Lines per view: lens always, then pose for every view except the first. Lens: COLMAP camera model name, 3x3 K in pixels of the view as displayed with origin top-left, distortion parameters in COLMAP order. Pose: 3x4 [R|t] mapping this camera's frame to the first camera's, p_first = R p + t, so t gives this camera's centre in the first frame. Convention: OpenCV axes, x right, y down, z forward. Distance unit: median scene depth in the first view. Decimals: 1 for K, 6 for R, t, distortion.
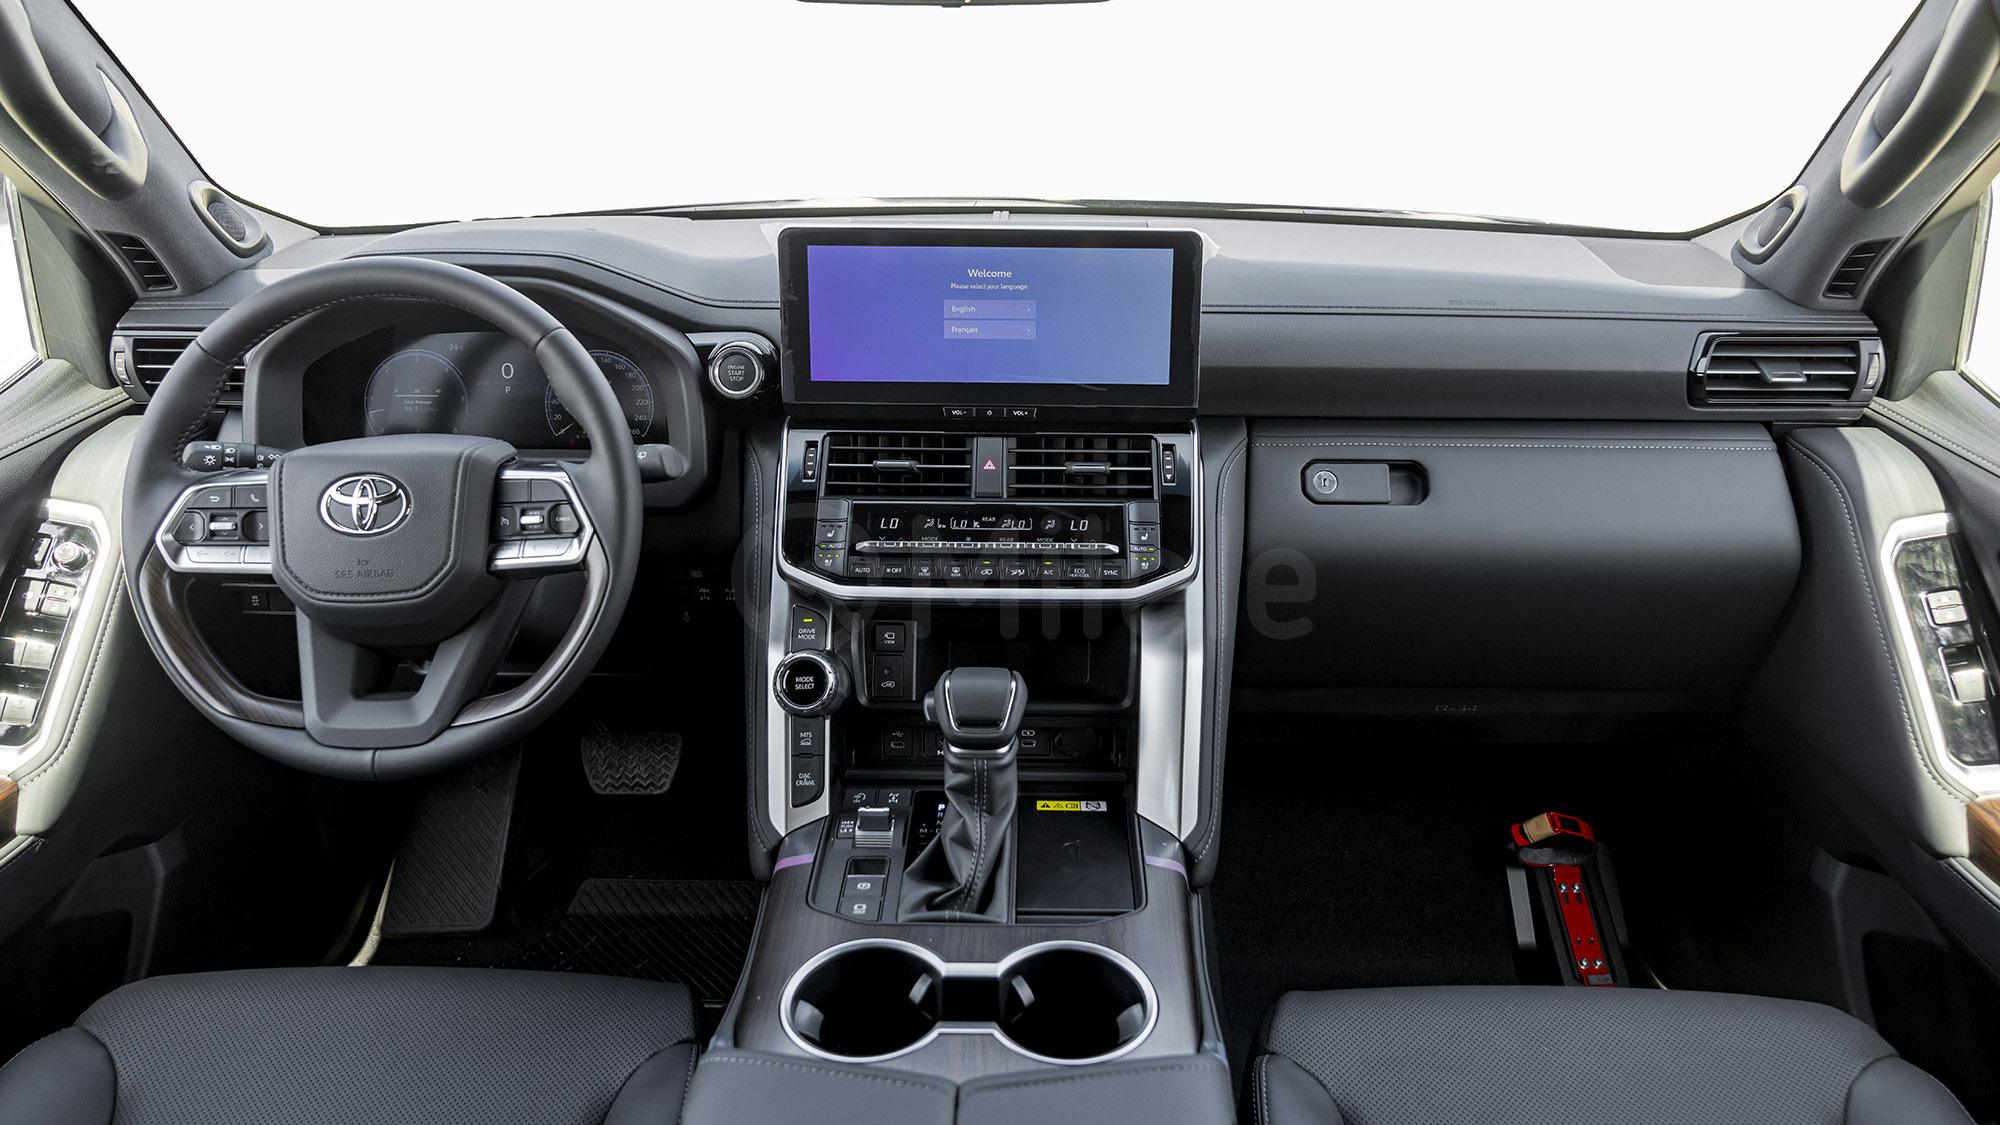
lens RADIAL K [[1349.4, 0, 1013.5], [0, 1349.4, 500.1], [0, 0, 1]] dist [-0.024426, 0.005274]
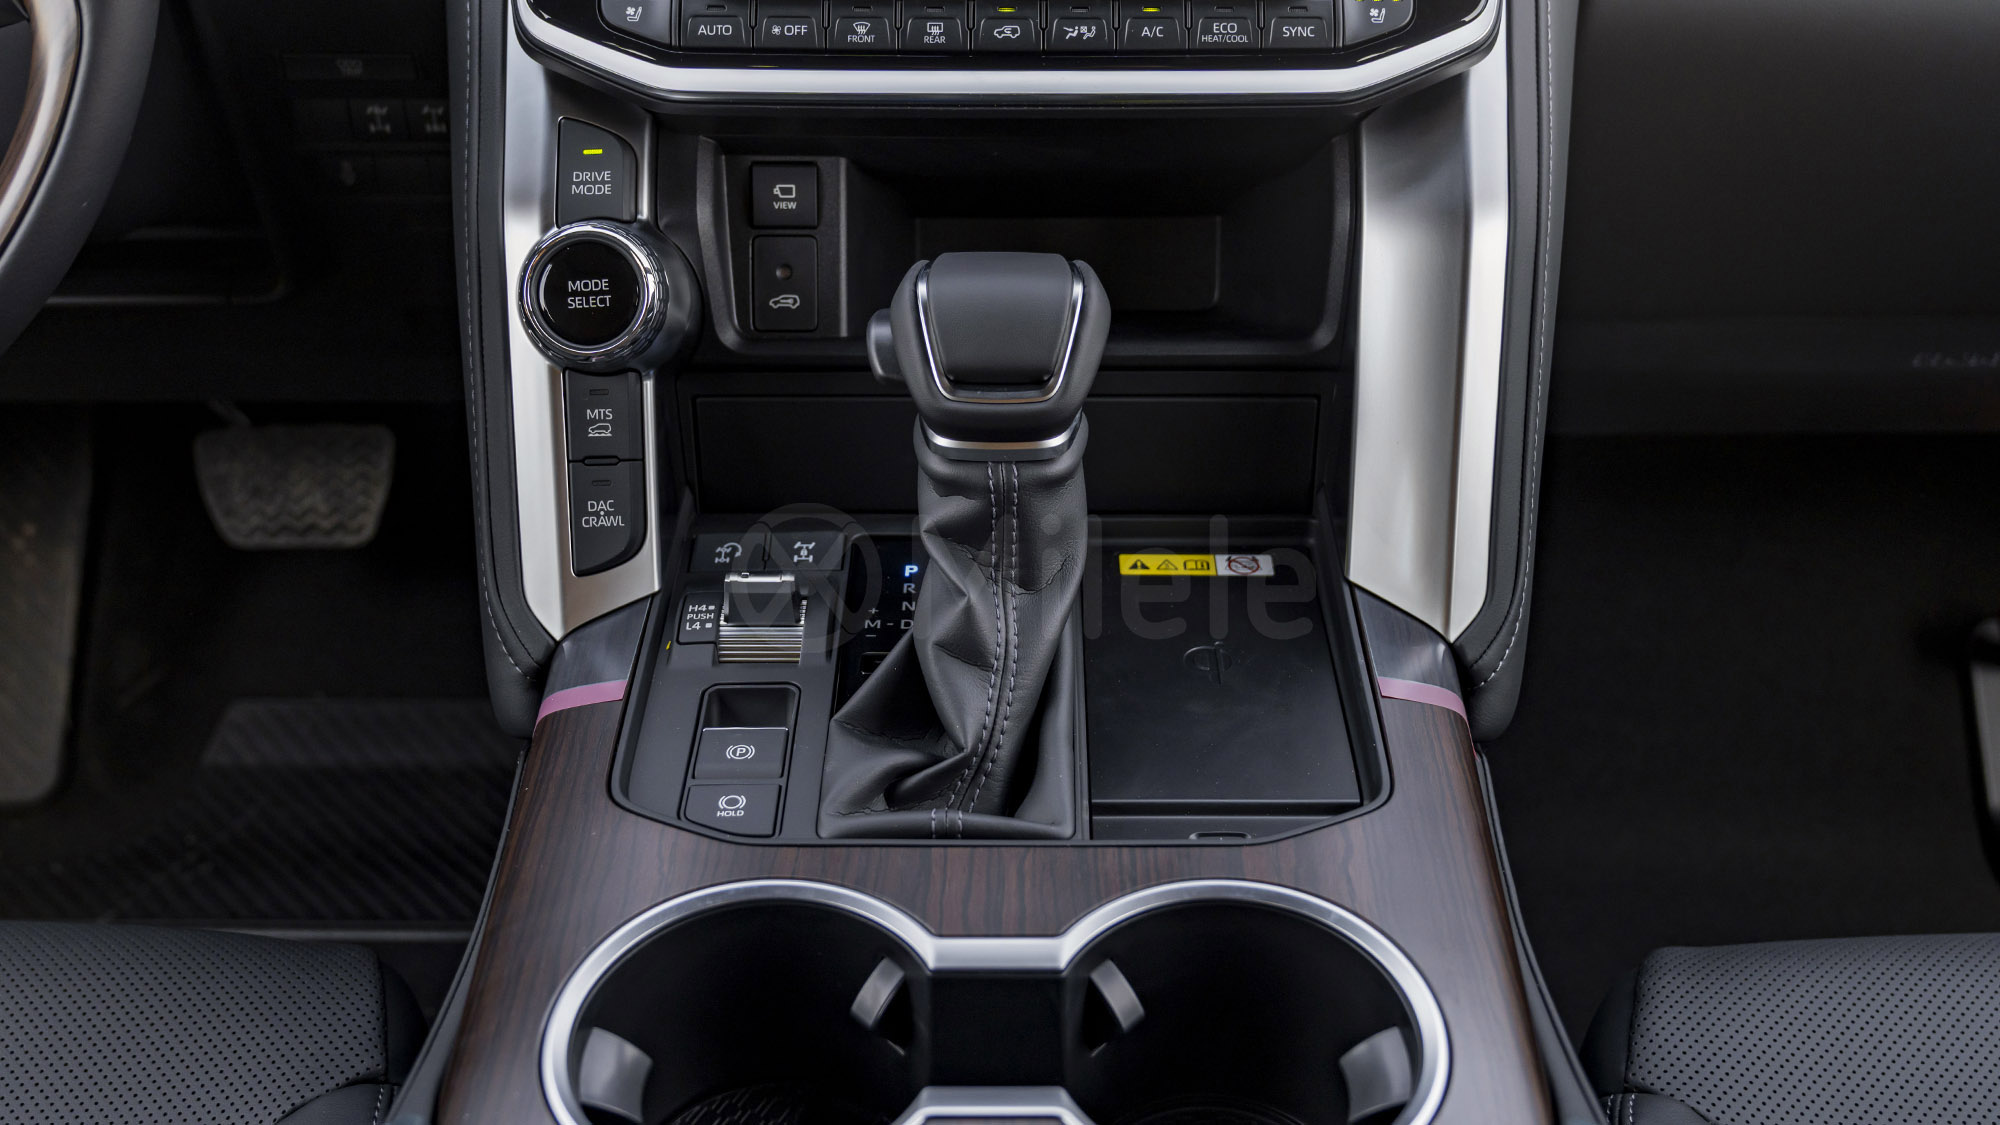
lens RADIAL K [[2107.9, 0, 1014.7], [0, 2107.9, 562.8], [0, 0, 1]] dist [-0.004714, 0.005139]
pose [[0.999921, -0.009531, 0.008189, -0.025653], [0.007415, 0.973677, 0.227811, 0.067704], [-0.010144, -0.227732, 0.973671, 0.327815]]
